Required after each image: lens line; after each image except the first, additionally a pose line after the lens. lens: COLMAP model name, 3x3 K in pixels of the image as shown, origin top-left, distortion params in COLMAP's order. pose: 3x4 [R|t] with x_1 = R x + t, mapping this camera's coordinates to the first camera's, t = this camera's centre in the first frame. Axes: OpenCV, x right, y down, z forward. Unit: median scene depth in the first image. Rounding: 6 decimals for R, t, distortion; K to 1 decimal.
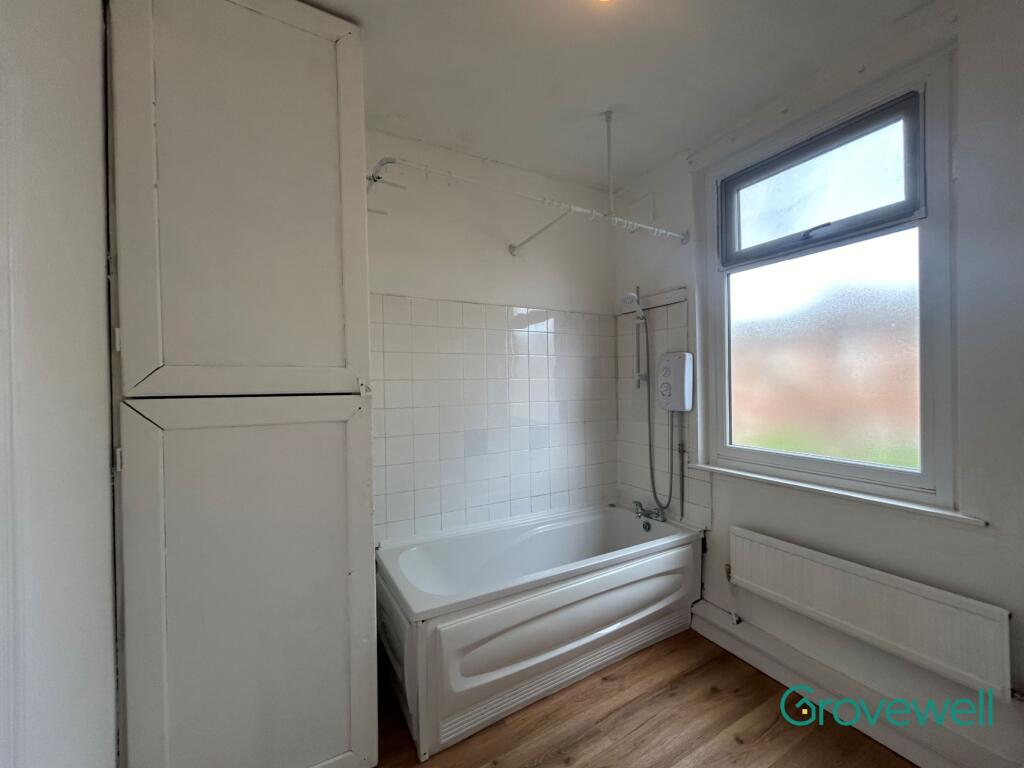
lens RADIAL K [[420.0, 0, 512.3], [0, 420.0, 381.1], [0, 0, 1]] dist [-0.001397, 0.010019]
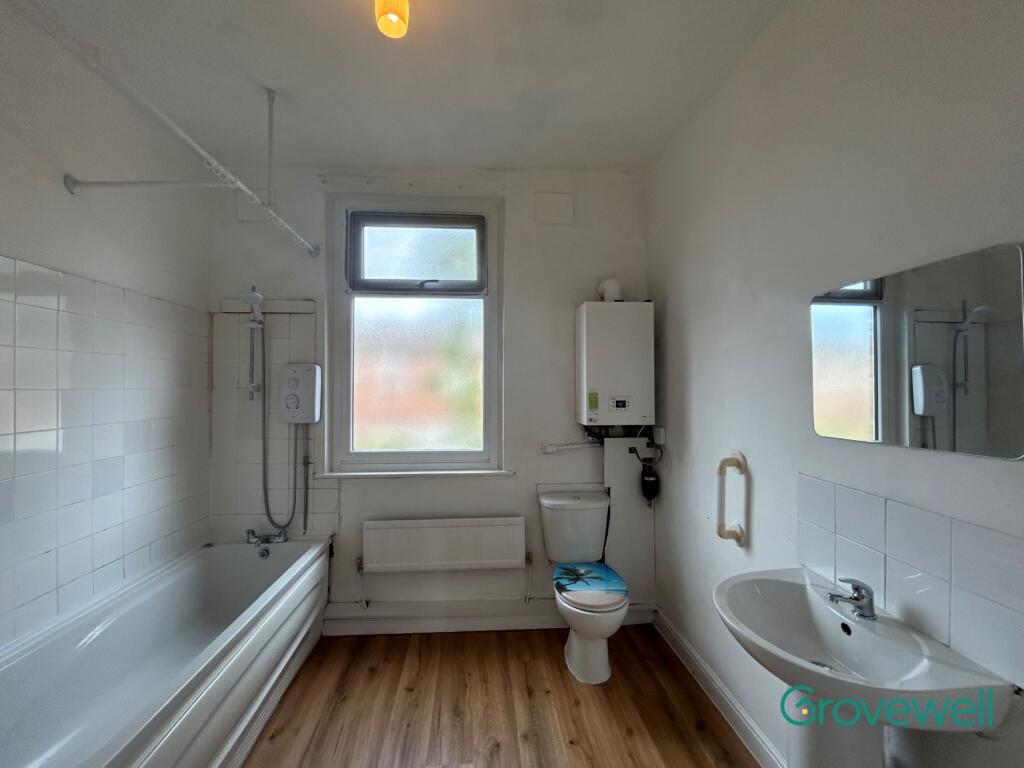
lens RADIAL K [[420.0, 0, 512.3], [0, 420.0, 381.1], [0, 0, 1]] dist [-0.001397, 0.010019]
pose [[0.431625, 0.023411, 0.901749, -0.294348], [-0.007317, 0.999721, -0.022453, -0.009210], [-0.902023, 0.003093, 0.431676, 0.136950]]
